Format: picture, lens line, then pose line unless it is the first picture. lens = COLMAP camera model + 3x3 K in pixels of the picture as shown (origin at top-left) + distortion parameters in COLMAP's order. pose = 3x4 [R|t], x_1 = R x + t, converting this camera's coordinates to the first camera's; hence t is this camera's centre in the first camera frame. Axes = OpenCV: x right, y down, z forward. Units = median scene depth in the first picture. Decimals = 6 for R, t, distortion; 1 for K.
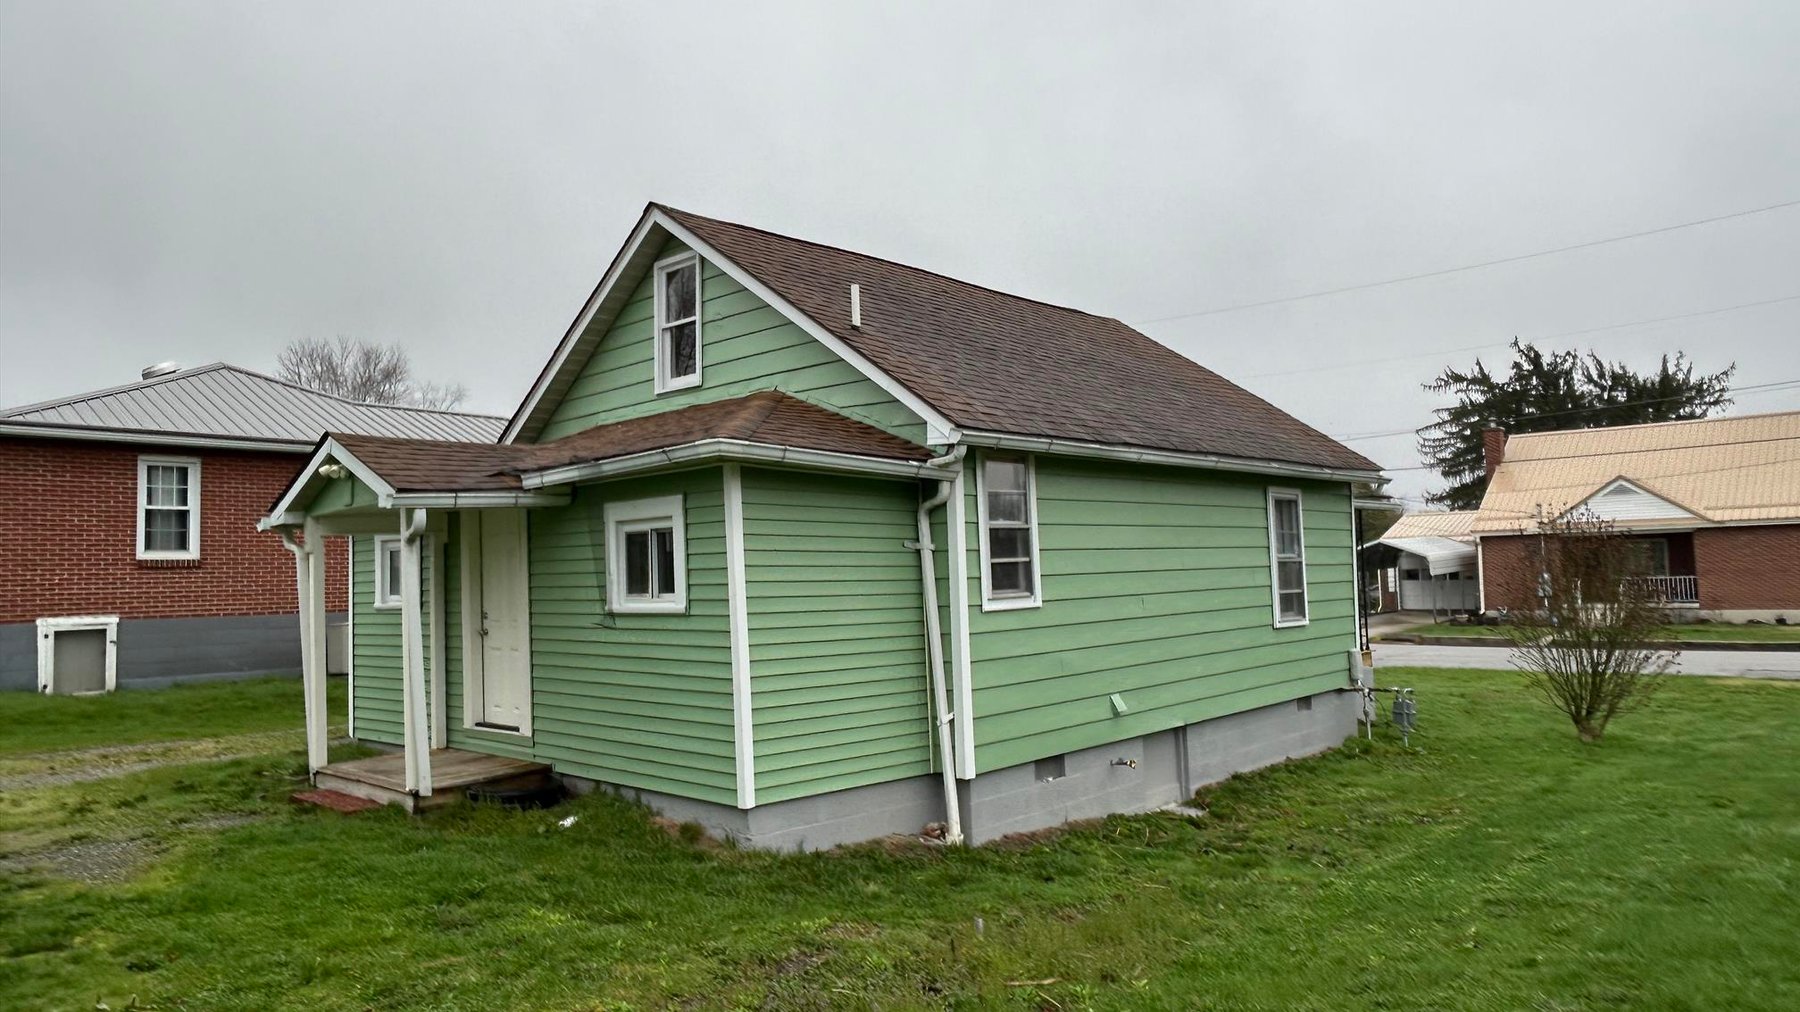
lens RADIAL K [[1176.9, 0, 901.0], [0, 1176.9, 489.5], [0, 0, 1]] dist [-0.007363, -0.003524]
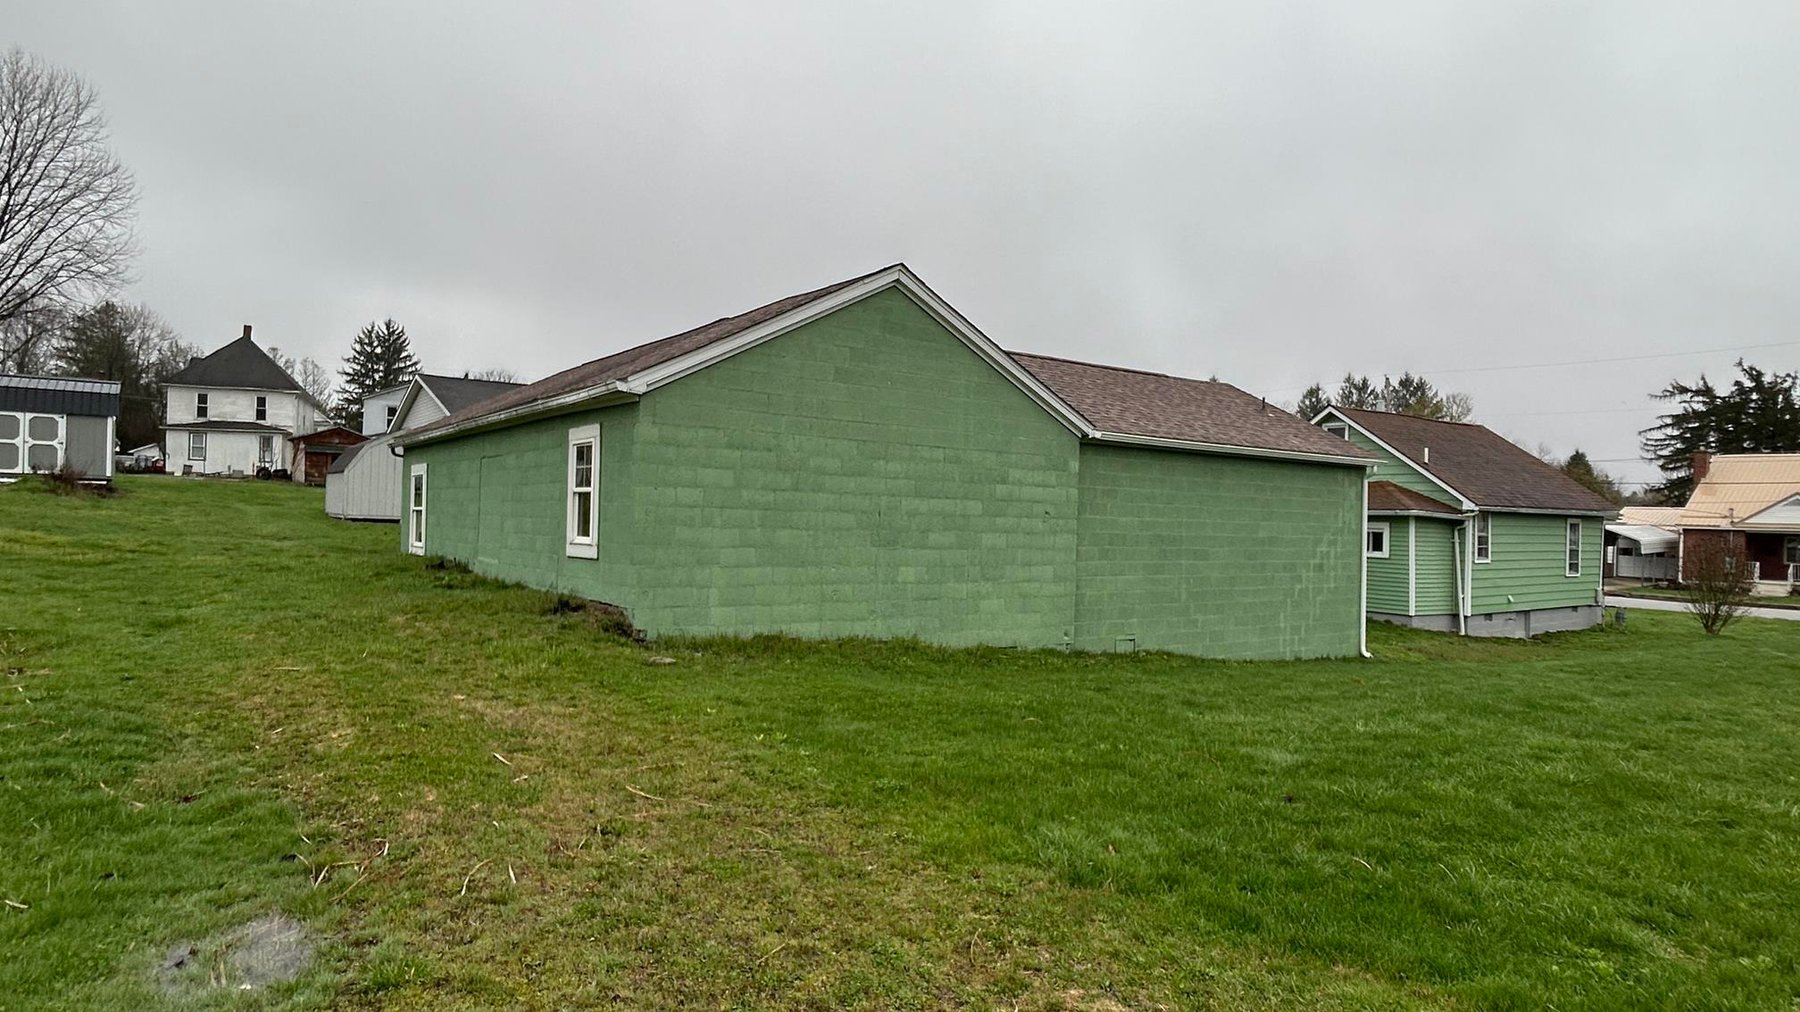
lens RADIAL K [[1051.6, 0, 900.0], [0, 1051.6, 506.0], [0, 0, 1]] dist [0.001656, 0.002680]
pose [[0.979921, 0.054812, -0.191705, -0.705953], [-0.041659, 0.996535, 0.071984, -0.144198], [0.194987, -0.062552, 0.978809, -1.579764]]
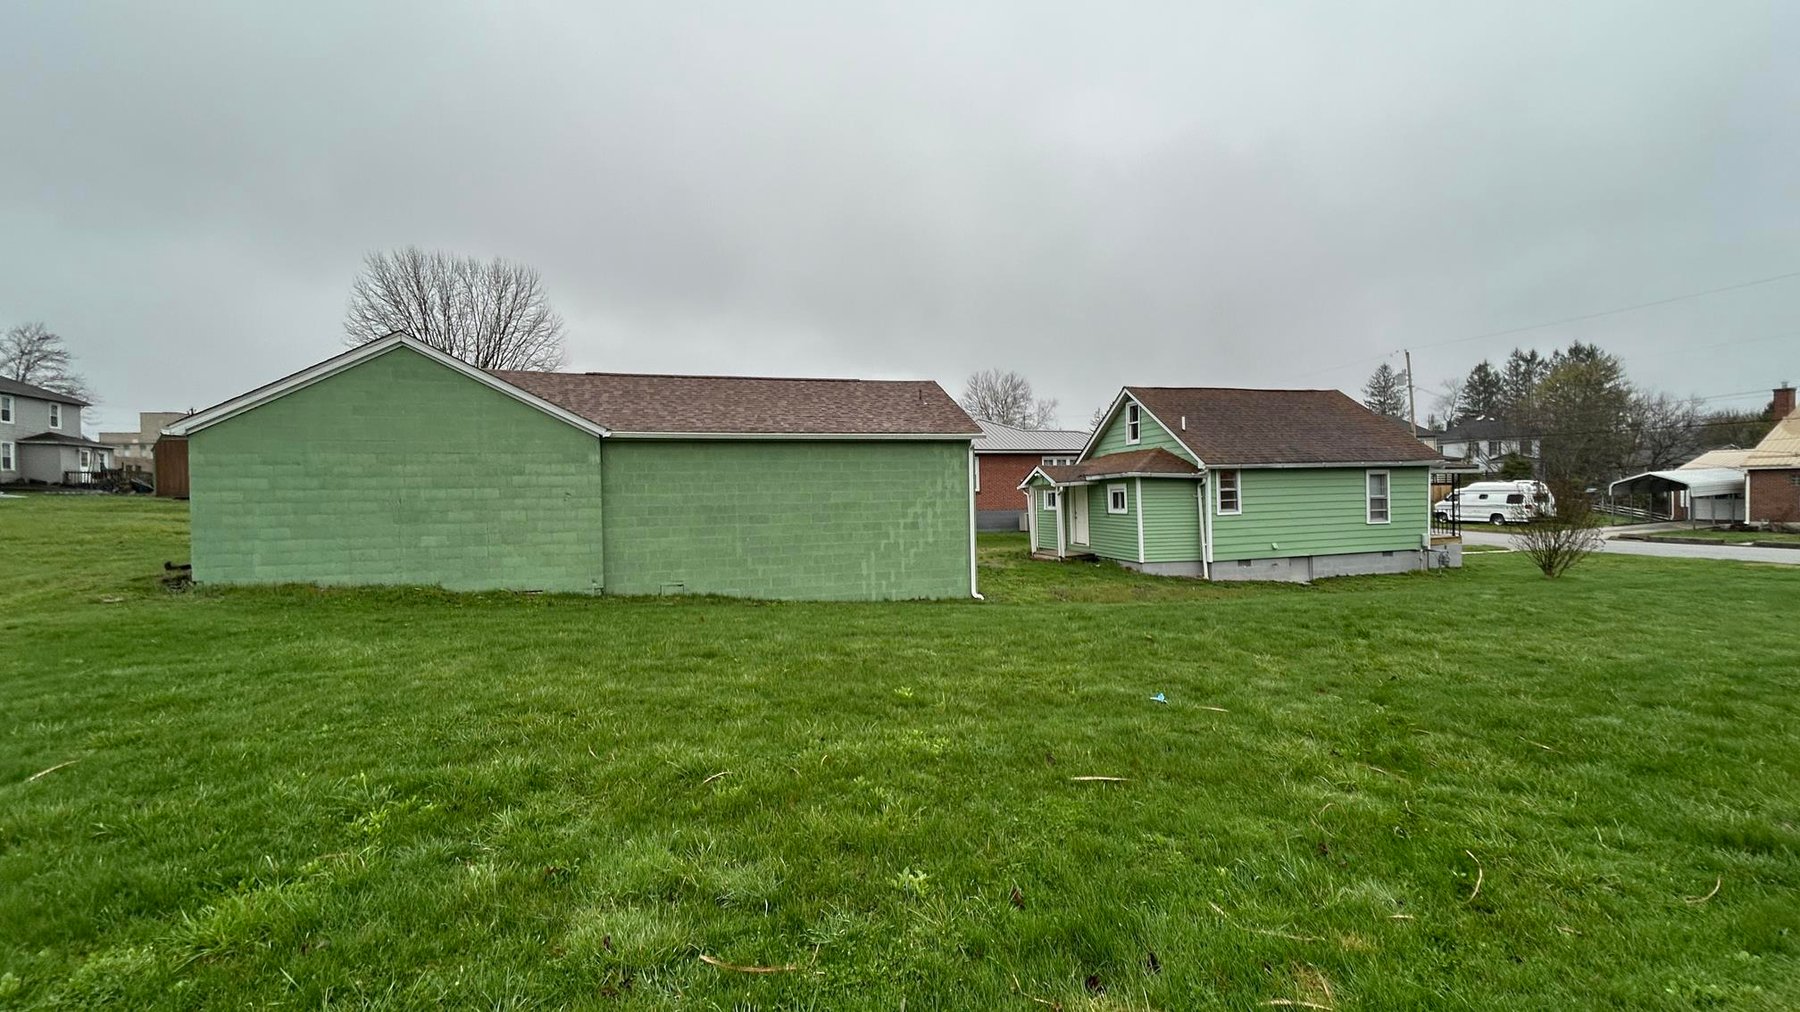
lens RADIAL K [[724.2, 0, 900.0], [0, 724.2, 506.0], [0, 0, 1]] dist [0.001674, 0.000299]
pose [[0.845739, 0.018485, -0.533277, 0.333534], [0.036505, 0.995054, 0.092386, -0.123548], [0.532347, -0.097601, 0.840881, -1.030332]]
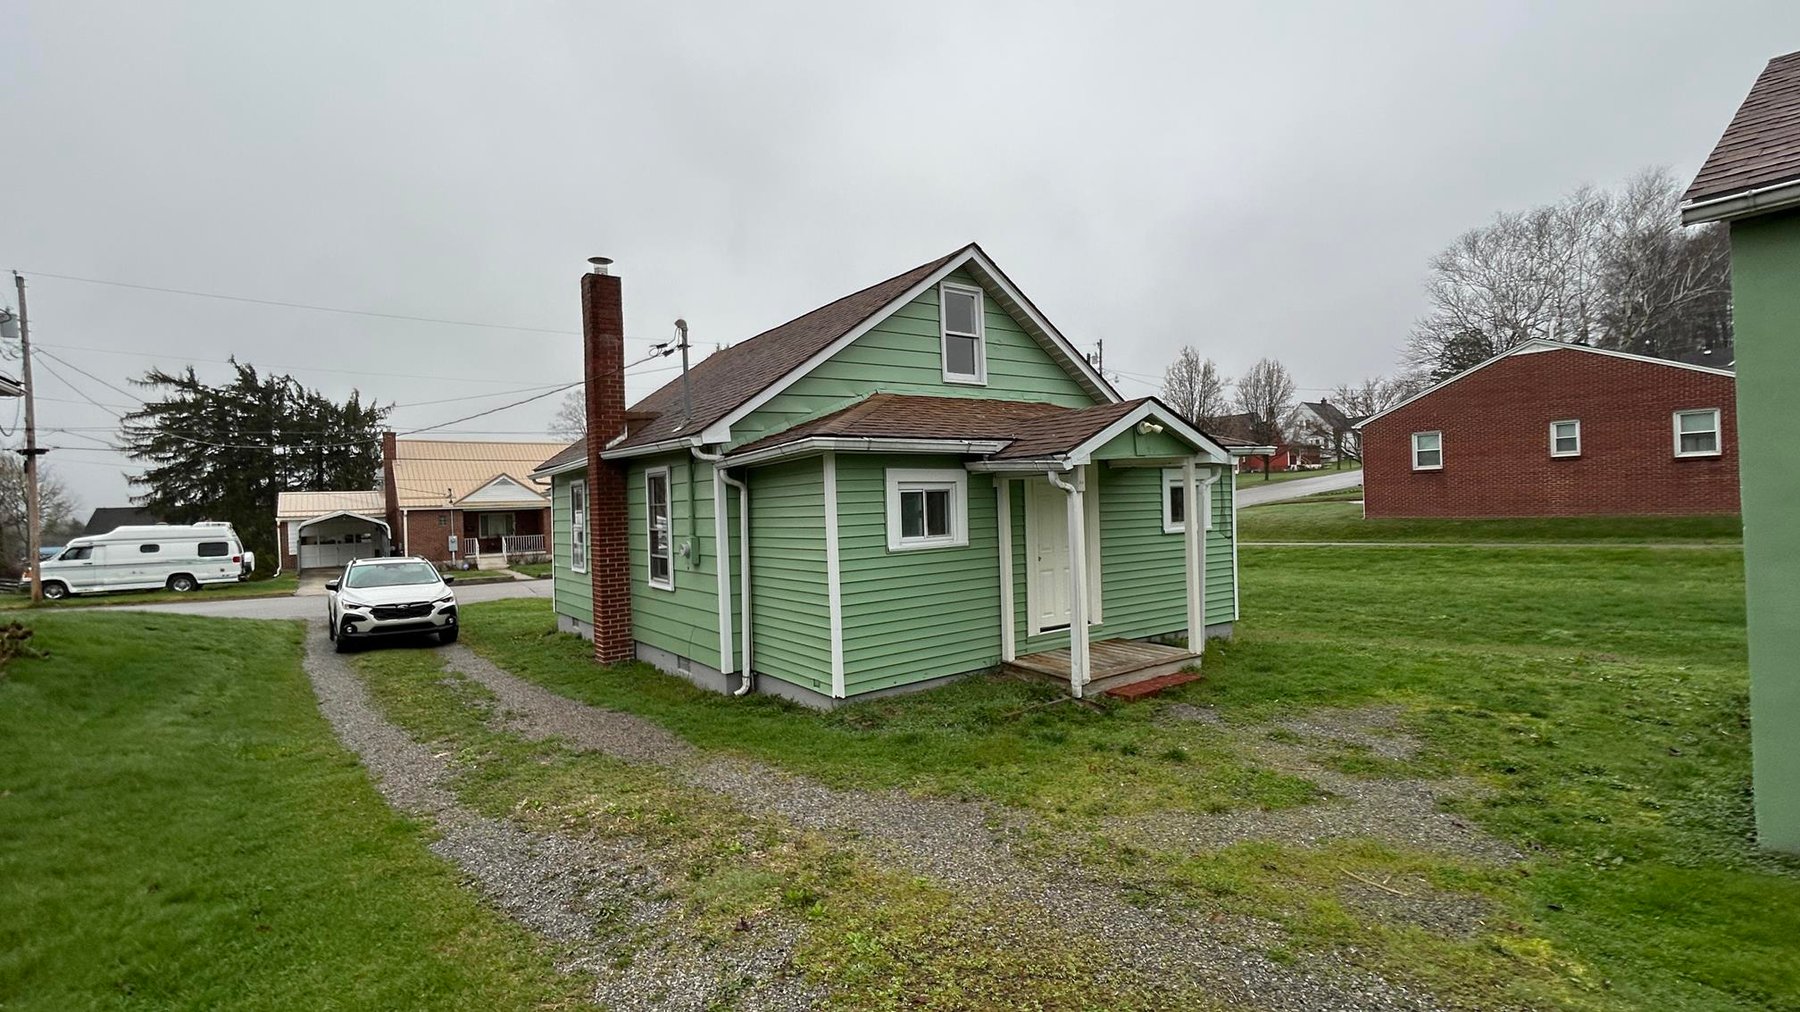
lens RADIAL K [[754.0, 0, 942.2], [0, 754.0, 512.8], [0, 0, 1]] dist [0.003629, 0.000450]
pose [[0.195924, 0.008527, 0.980582, -0.834356], [-0.042638, 0.999091, -0.000169, 0.045651], [-0.979692, -0.041777, 0.196109, 0.603046]]
